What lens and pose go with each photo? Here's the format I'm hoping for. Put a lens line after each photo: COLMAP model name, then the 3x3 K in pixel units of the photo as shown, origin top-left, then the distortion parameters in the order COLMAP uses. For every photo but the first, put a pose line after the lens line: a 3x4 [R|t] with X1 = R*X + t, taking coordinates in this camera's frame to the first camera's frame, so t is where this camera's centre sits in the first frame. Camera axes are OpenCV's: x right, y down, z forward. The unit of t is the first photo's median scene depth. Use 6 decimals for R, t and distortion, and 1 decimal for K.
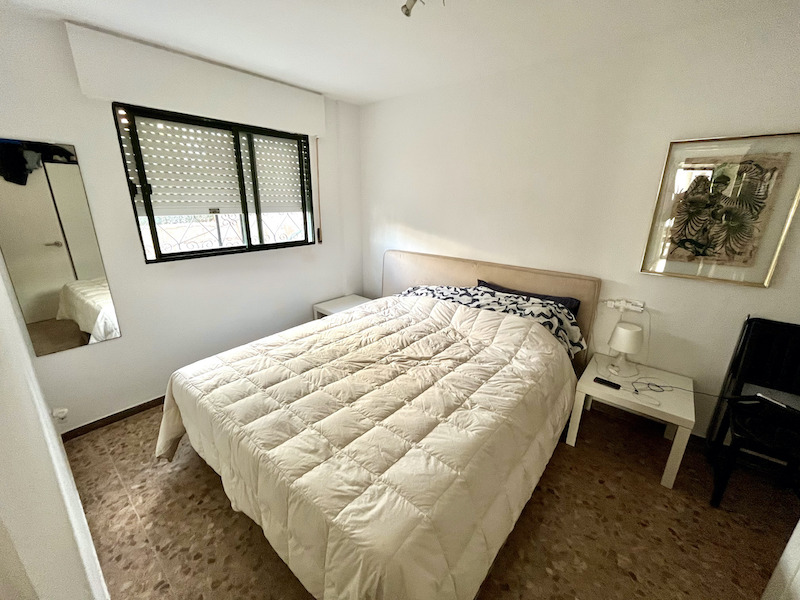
lens RADIAL K [[324.8, 0, 396.3], [0, 324.8, 299.3], [0, 0, 1]] dist [-0.000885, 0.000530]
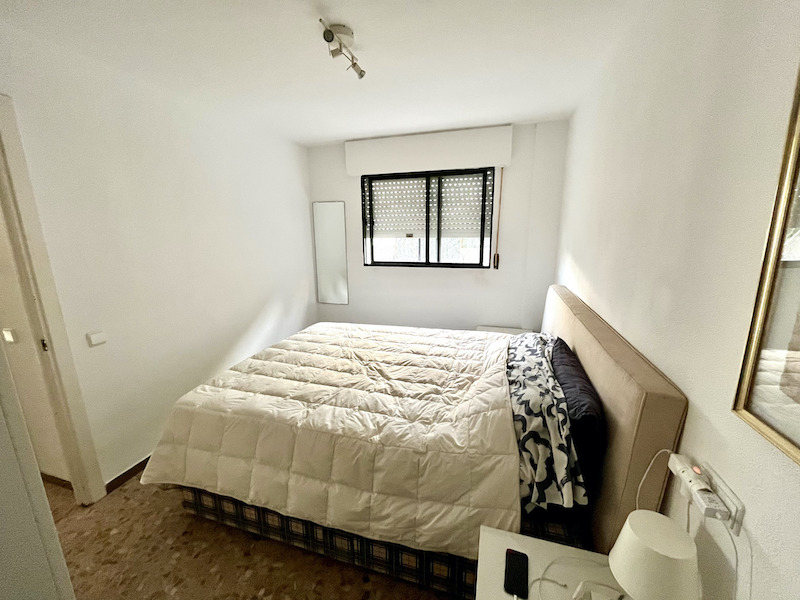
lens RADIAL K [[324.8, 0, 398.6], [0, 324.8, 298.1], [0, 0, 1]] dist [-0.000885, 0.000530]
pose [[0.396539, 0.179590, -0.900280, 0.842621], [-0.257384, 0.963095, 0.078753, -0.126306], [0.881198, 0.200489, 0.428129, 0.474176]]
